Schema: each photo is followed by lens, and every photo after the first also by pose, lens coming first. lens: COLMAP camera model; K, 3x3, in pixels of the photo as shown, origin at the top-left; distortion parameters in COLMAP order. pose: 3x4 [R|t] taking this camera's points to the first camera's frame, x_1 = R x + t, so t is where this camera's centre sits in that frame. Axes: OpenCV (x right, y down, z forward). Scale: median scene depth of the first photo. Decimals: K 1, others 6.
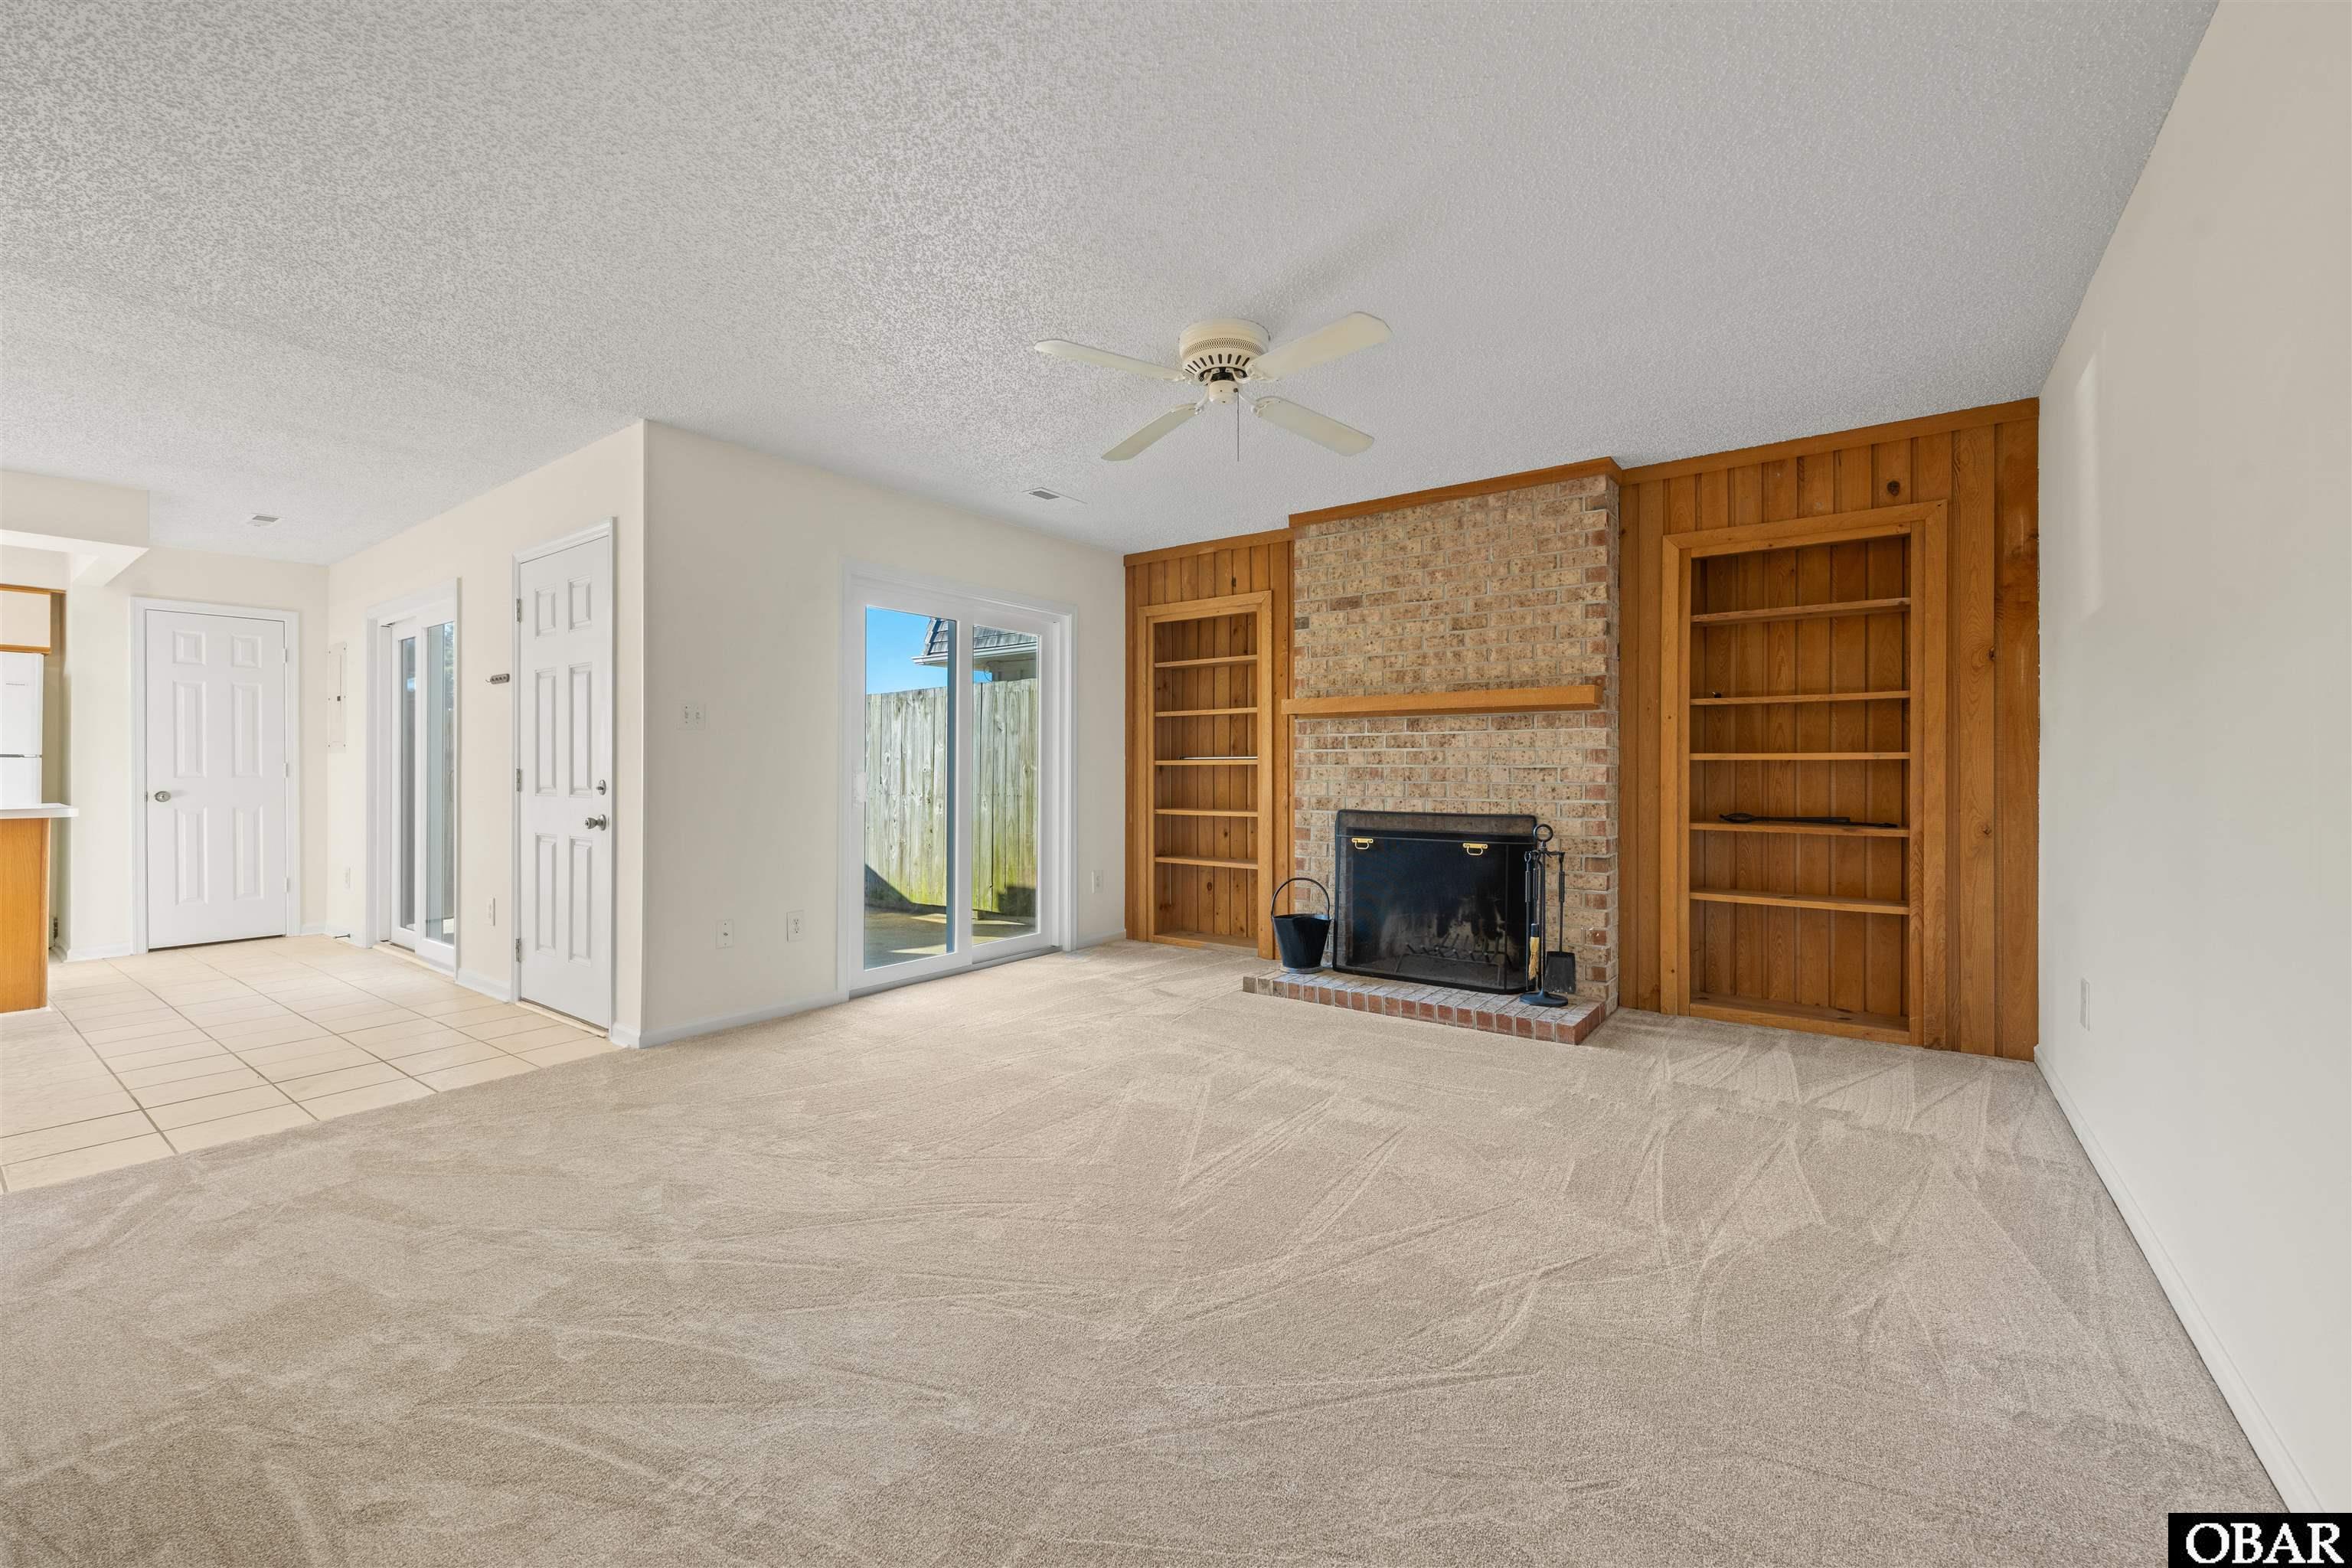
lens RADIAL K [[929.1, 0, 1175.0], [0, 929.1, 770.5], [0, 0, 1]] dist [-0.002151, -0.000132]
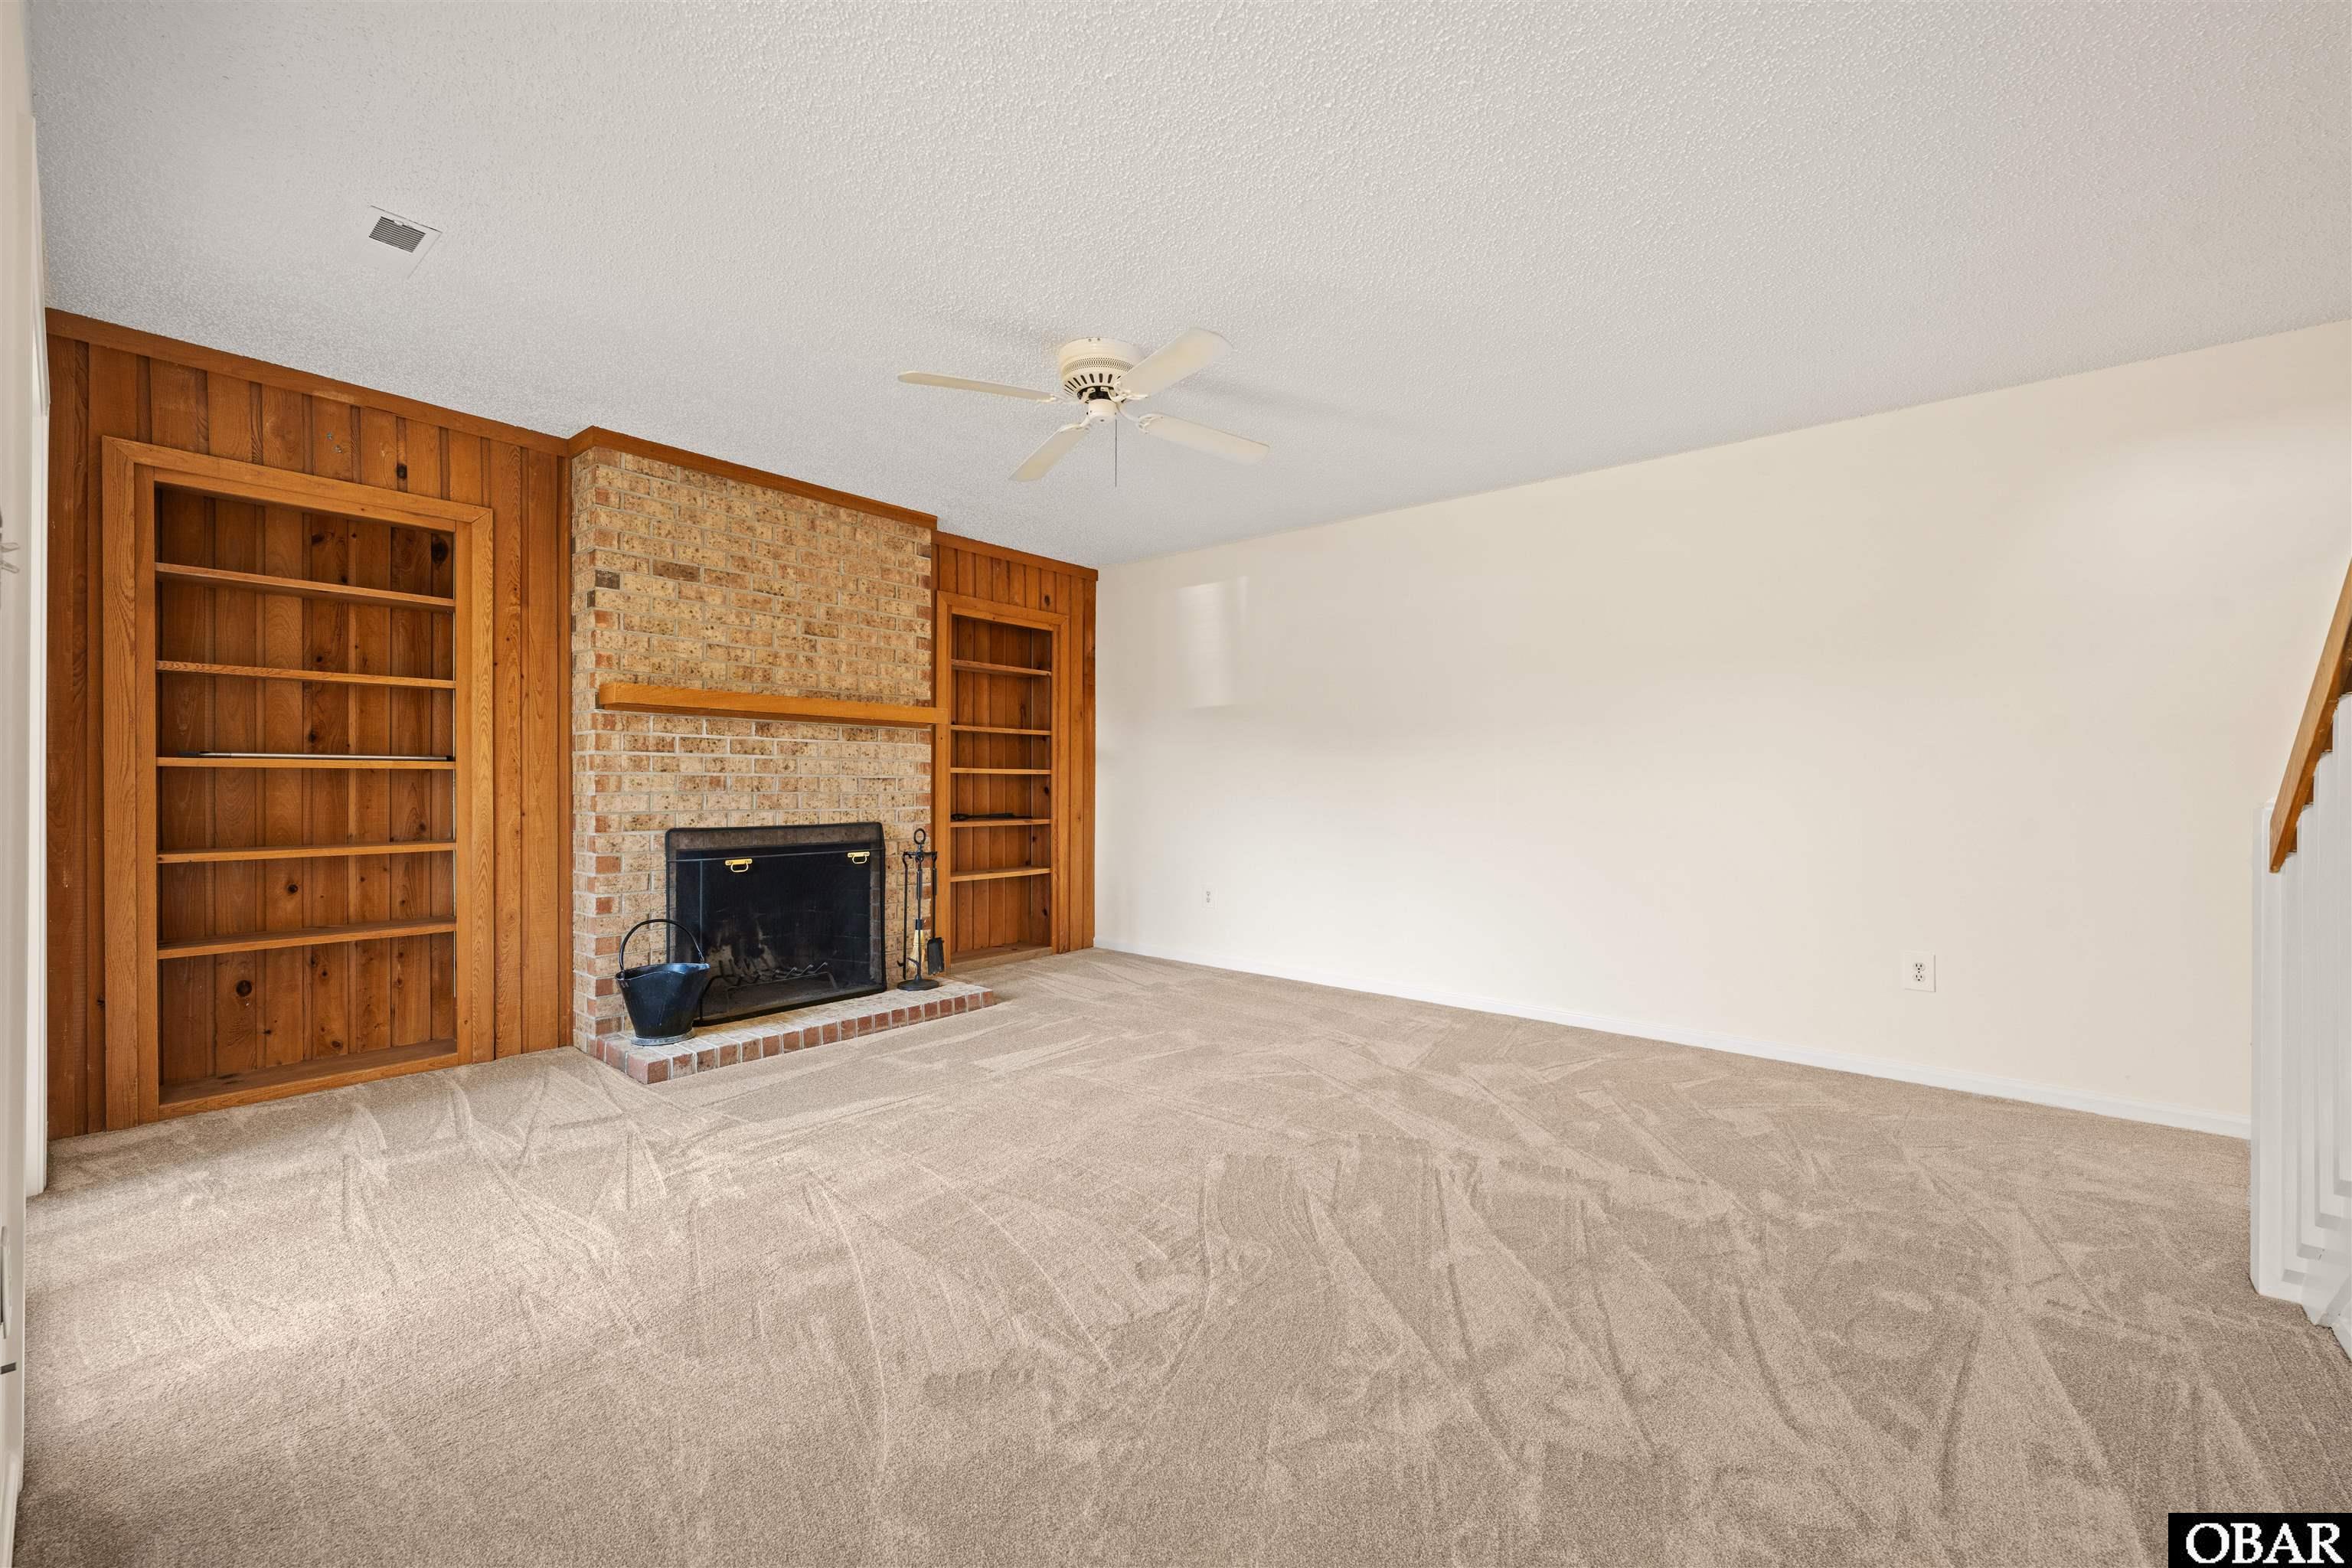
lens RADIAL K [[930.8, 0, 1176.0], [0, 930.8, 784.0], [0, 0, 1]] dist [-0.001647, -0.000165]
pose [[0.072867, -0.000708, 0.997341, -0.625108], [-0.003886, 0.999992, 0.000994, 0.001379], [-0.997334, -0.003949, 0.072864, 0.544413]]
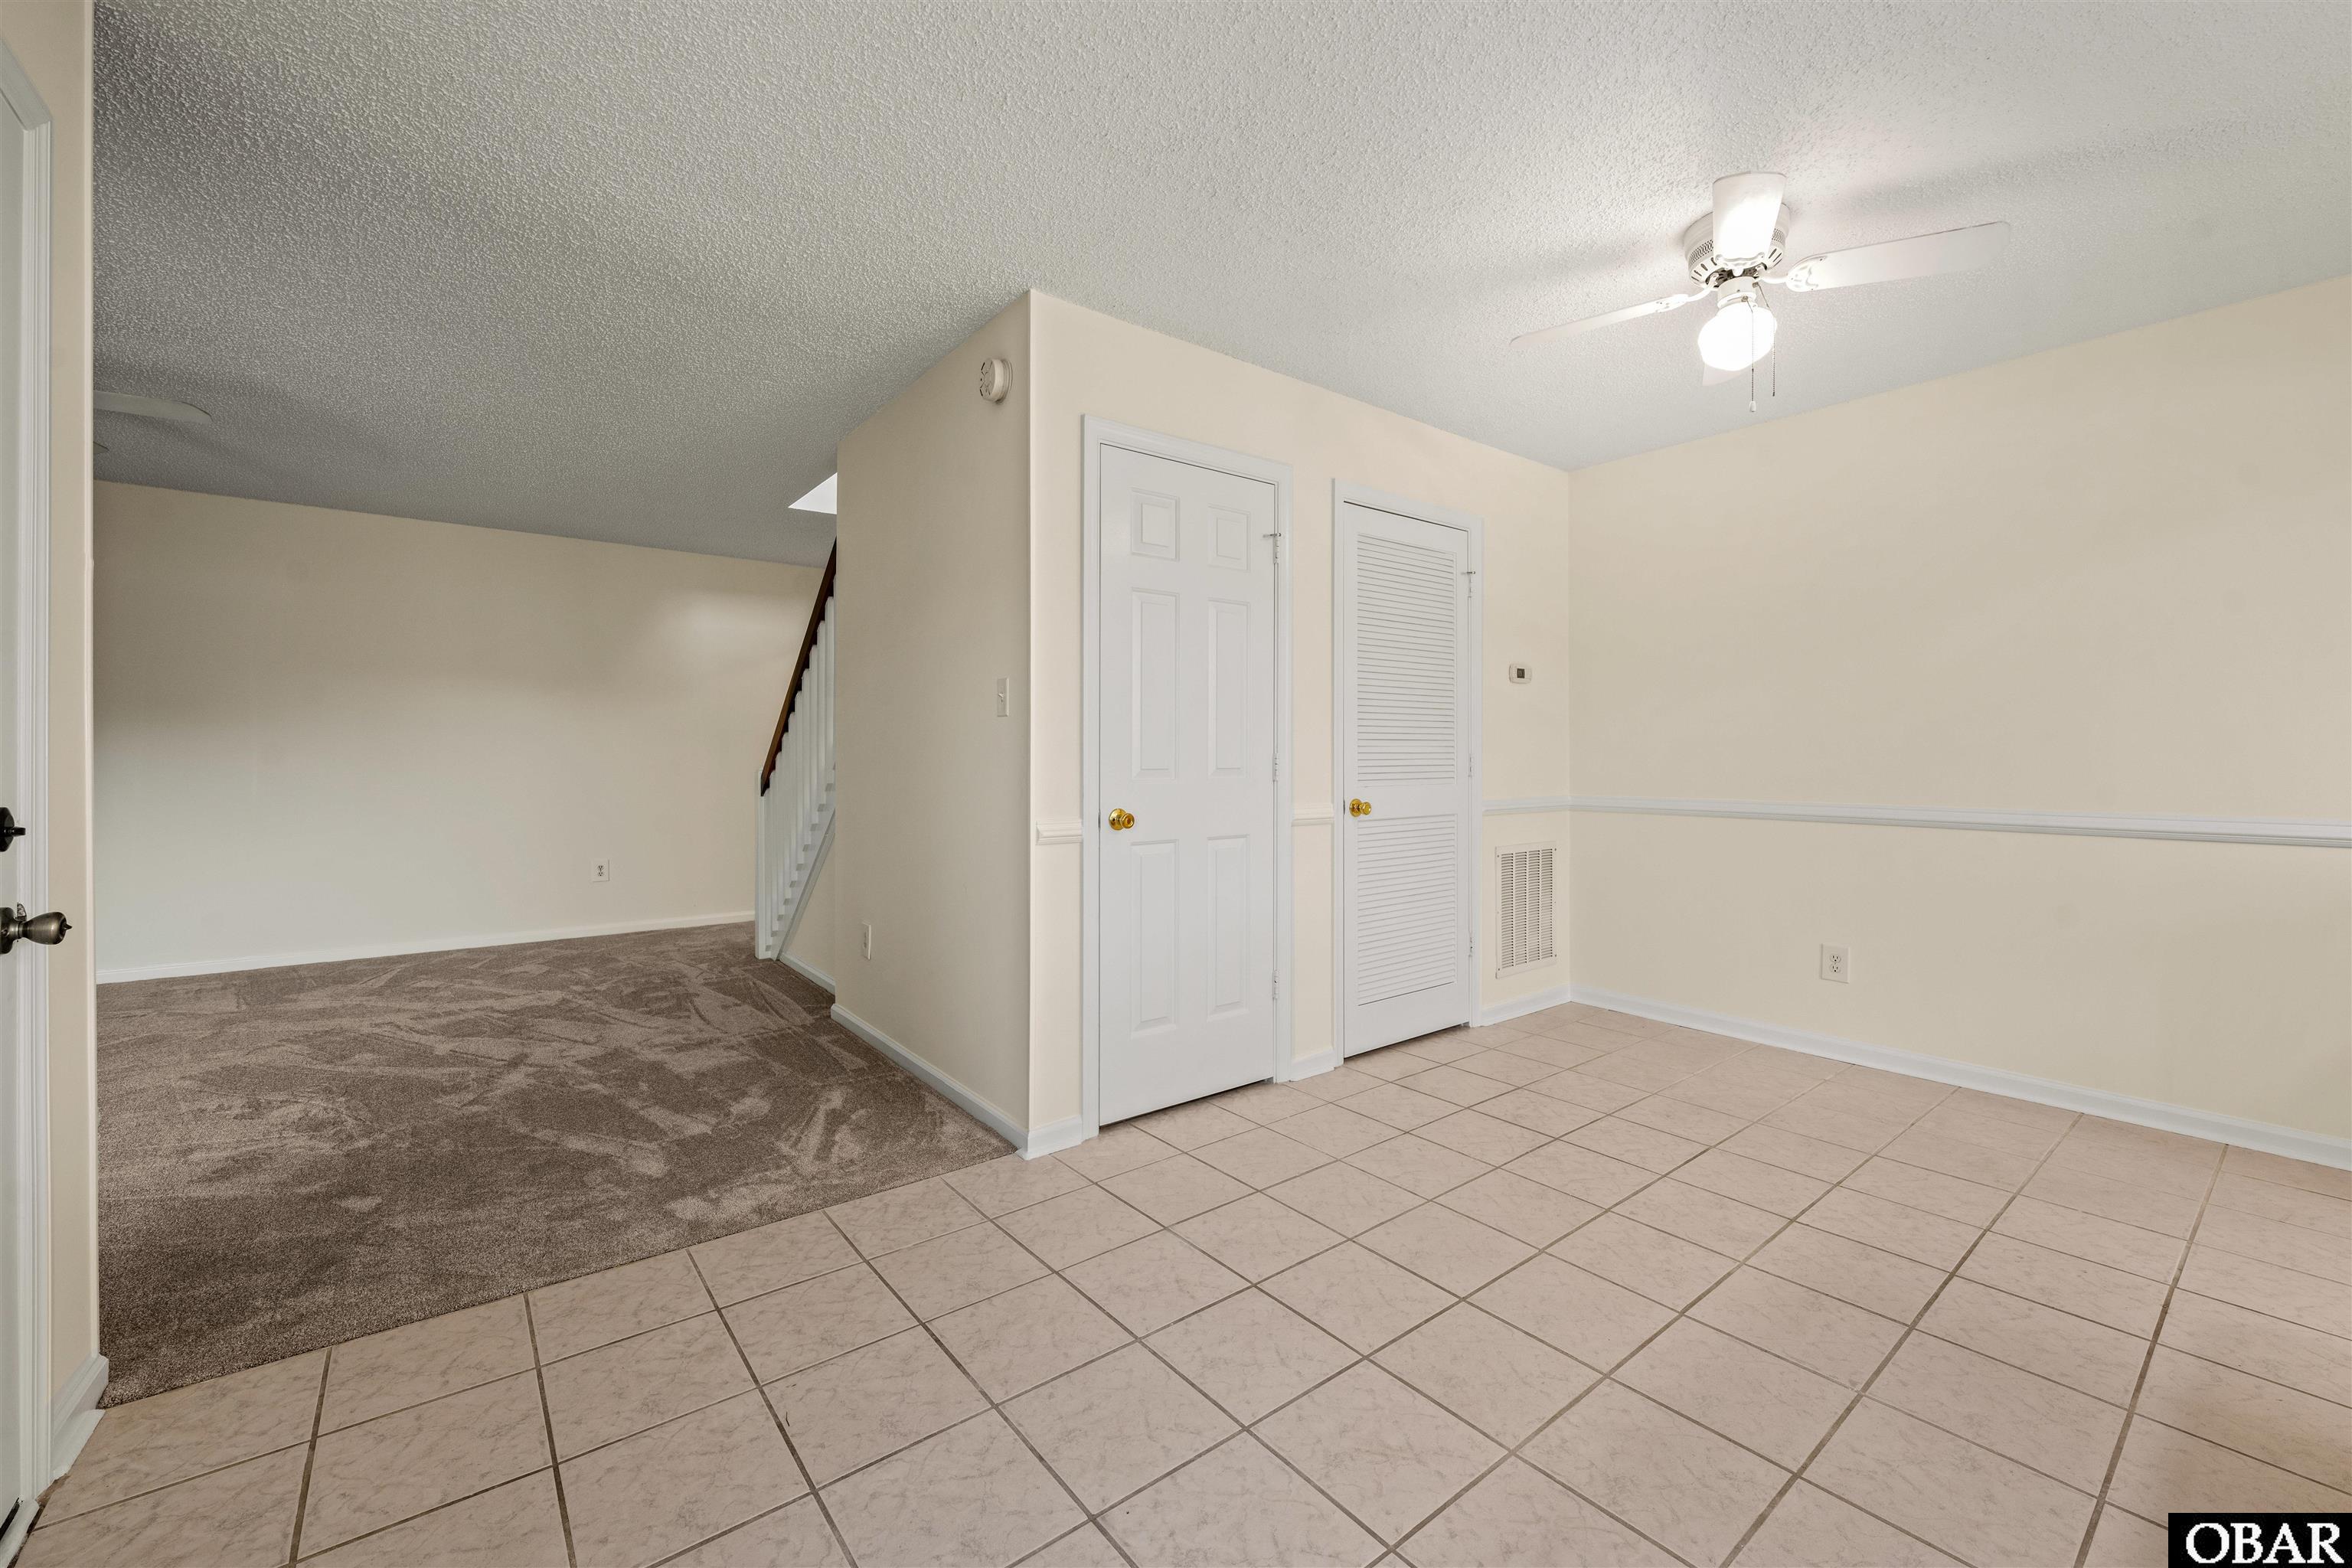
lens RADIAL K [[930.8, 0, 1176.0], [0, 930.8, 784.0], [0, 0, 1]] dist [-0.001647, -0.000165]
pose [[-0.963813, -0.003388, 0.266557, -1.045057], [0.003067, 0.999712, 0.023796, 0.000063], [-0.266561, 0.023752, -0.963525, 1.168903]]
